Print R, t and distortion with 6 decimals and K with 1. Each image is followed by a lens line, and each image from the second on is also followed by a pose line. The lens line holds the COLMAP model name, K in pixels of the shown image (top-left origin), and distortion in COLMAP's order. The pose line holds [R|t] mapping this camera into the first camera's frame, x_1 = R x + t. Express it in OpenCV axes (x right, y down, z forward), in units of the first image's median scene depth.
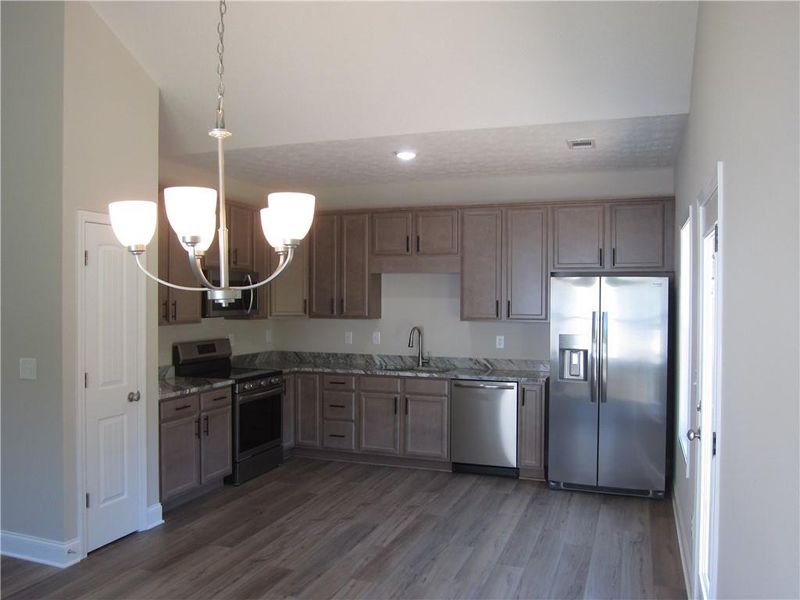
lens RADIAL K [[659.7, 0, 399.6], [0, 659.7, 299.6], [0, 0, 1]] dist [-0.063595, 0.018187]
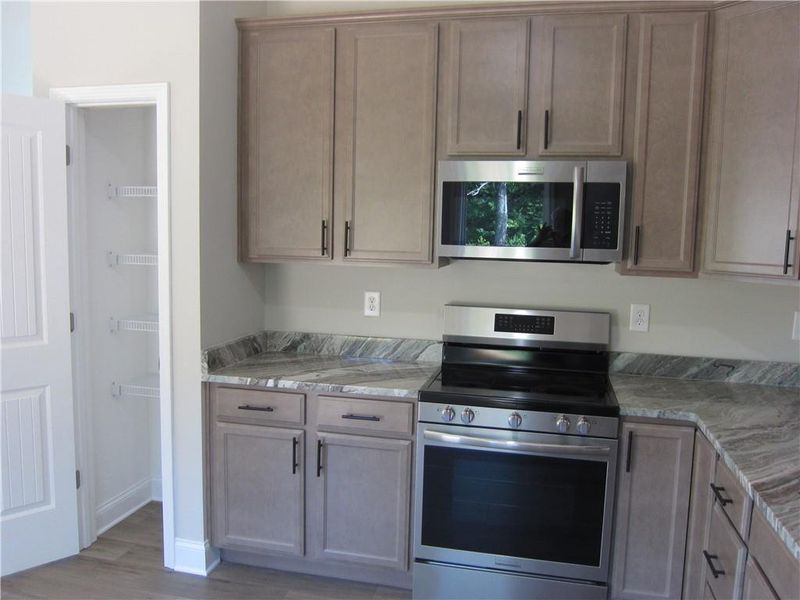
lens RADIAL K [[659.7, 0, 399.7], [0, 659.7, 303.6], [0, 0, 1]] dist [-0.063595, 0.018187]
pose [[0.101865, 0.101235, -0.989634, 0.216231], [-0.027590, 0.994713, 0.098915, 0.014377], [0.994416, 0.017228, 0.104119, 0.979026]]
